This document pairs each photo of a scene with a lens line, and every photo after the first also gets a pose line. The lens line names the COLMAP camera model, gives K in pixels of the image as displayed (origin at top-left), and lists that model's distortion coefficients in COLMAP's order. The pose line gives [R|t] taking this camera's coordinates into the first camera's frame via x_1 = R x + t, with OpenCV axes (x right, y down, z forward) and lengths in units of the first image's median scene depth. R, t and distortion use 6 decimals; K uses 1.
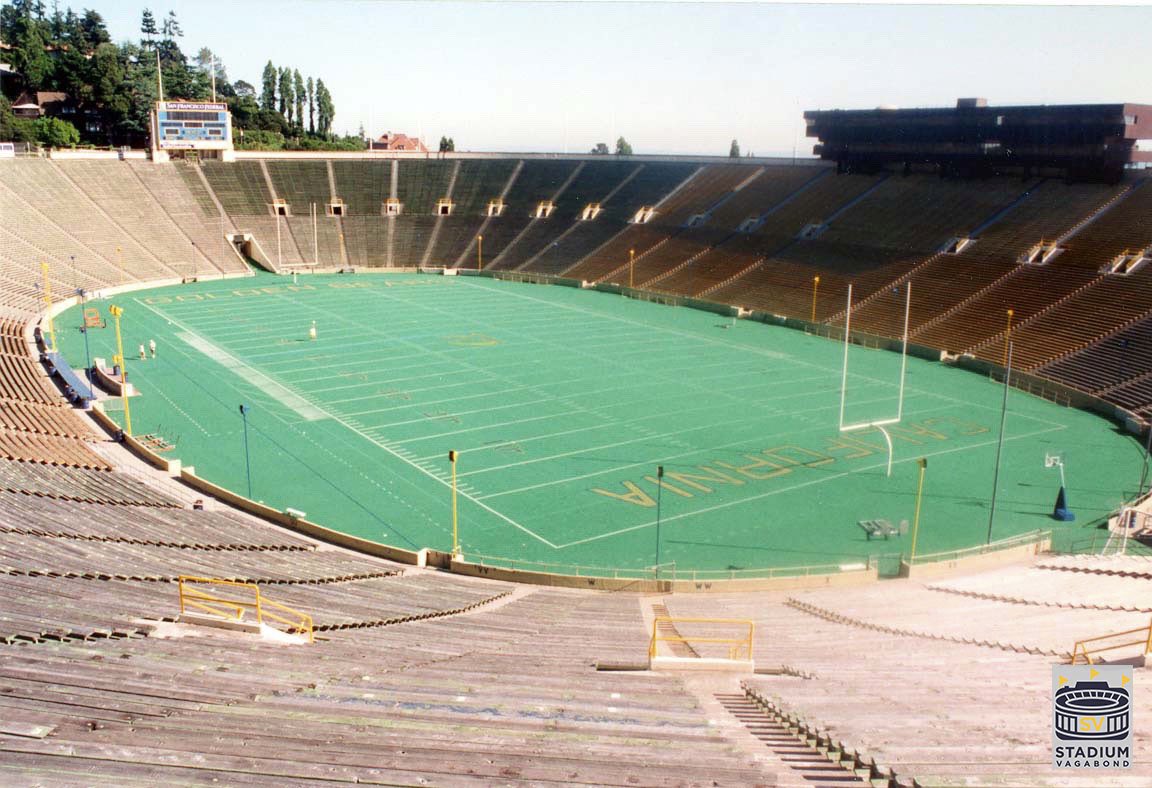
lens RADIAL K [[998.5, 0, 576.6], [0, 998.5, 427.7], [0, 0, 1]] dist [-0.049106, 0.005925]
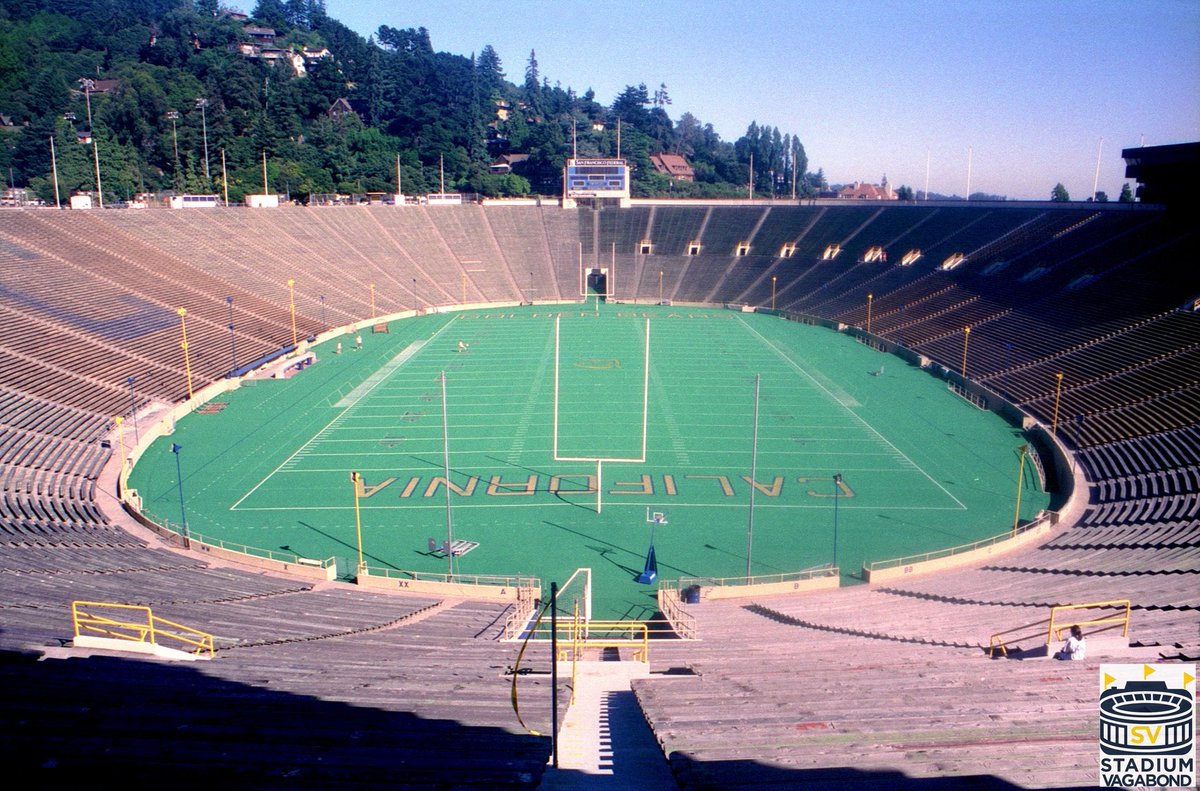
lens RADIAL K [[942.3, 0, 600.0], [0, 942.3, 395.5], [0, 0, 1]] dist [-0.065388, -0.002675]
pose [[0.835465, 0.097677, -0.540793, 0.258992], [-0.134423, 0.990507, -0.028765, -0.012700], [0.532849, 0.096727, 0.840664, 0.069671]]
